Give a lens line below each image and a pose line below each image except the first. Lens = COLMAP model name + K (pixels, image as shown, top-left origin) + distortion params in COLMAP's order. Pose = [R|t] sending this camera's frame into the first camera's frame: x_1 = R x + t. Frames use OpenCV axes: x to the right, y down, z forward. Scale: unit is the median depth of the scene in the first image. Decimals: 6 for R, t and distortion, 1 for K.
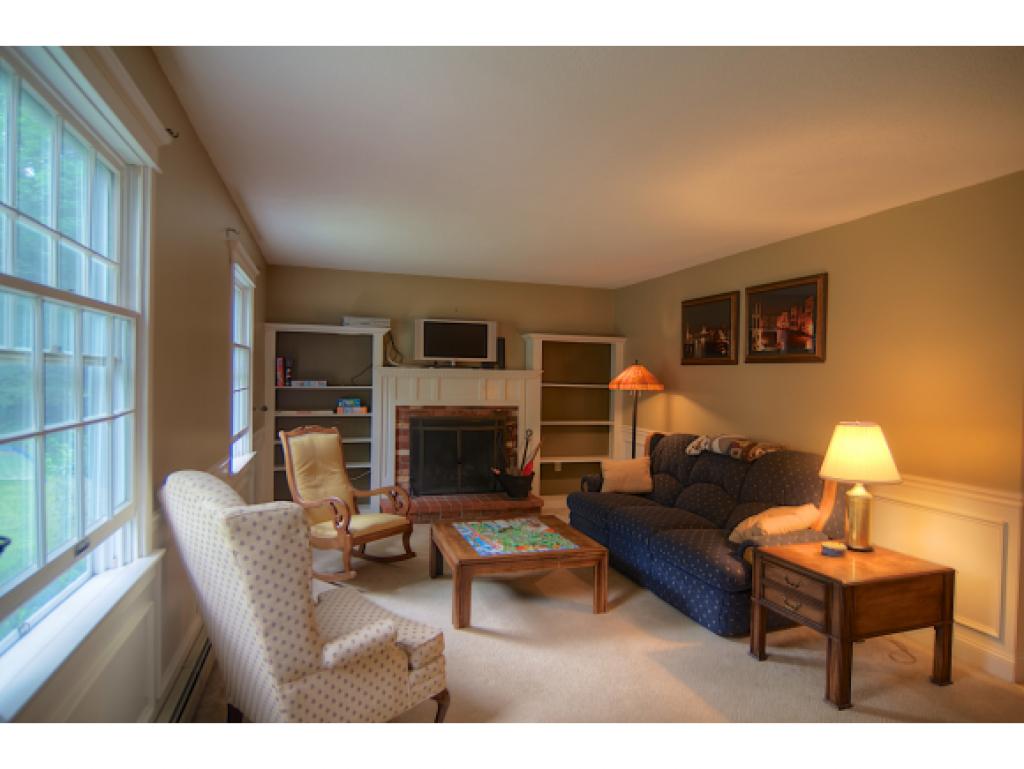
lens RADIAL K [[590.1, 0, 515.2], [0, 590.1, 387.6], [0, 0, 1]] dist [-0.010106, -0.003185]
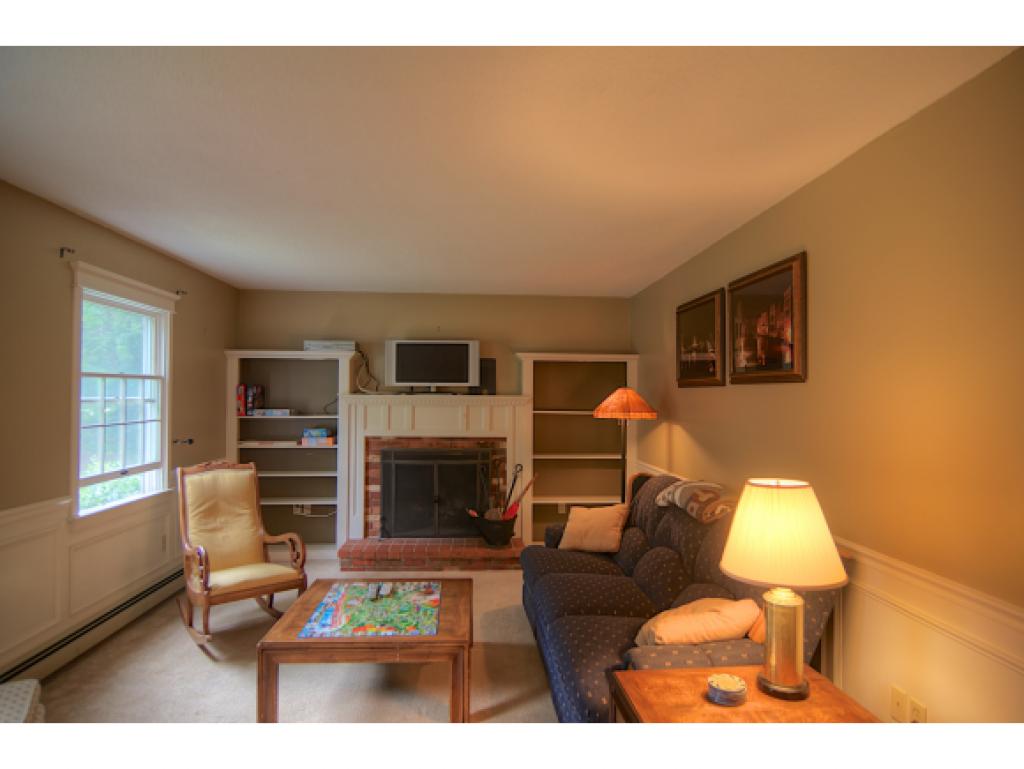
lens RADIAL K [[590.1, 0, 515.2], [0, 590.1, 387.6], [0, 0, 1]] dist [-0.010106, -0.003185]
pose [[0.970904, -0.015778, -0.238948, 0.244416], [0.007098, 0.999285, -0.037144, -0.009400], [0.239363, 0.034367, 0.970322, 0.174723]]
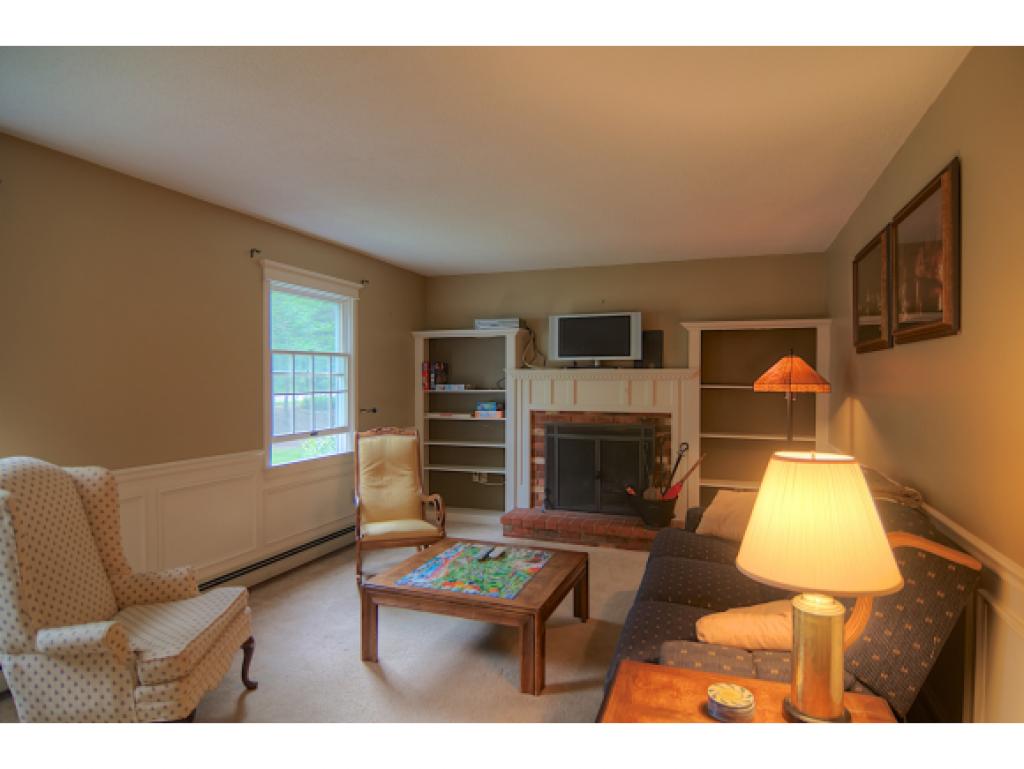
lens RADIAL K [[590.1, 0, 515.2], [0, 590.1, 387.6], [0, 0, 1]] dist [-0.010106, -0.003185]
pose [[0.788657, -0.008799, -0.614770, 0.361437], [0.002522, 0.999935, -0.011078, 0.005138], [0.614828, 0.007186, 0.788628, 0.249511]]
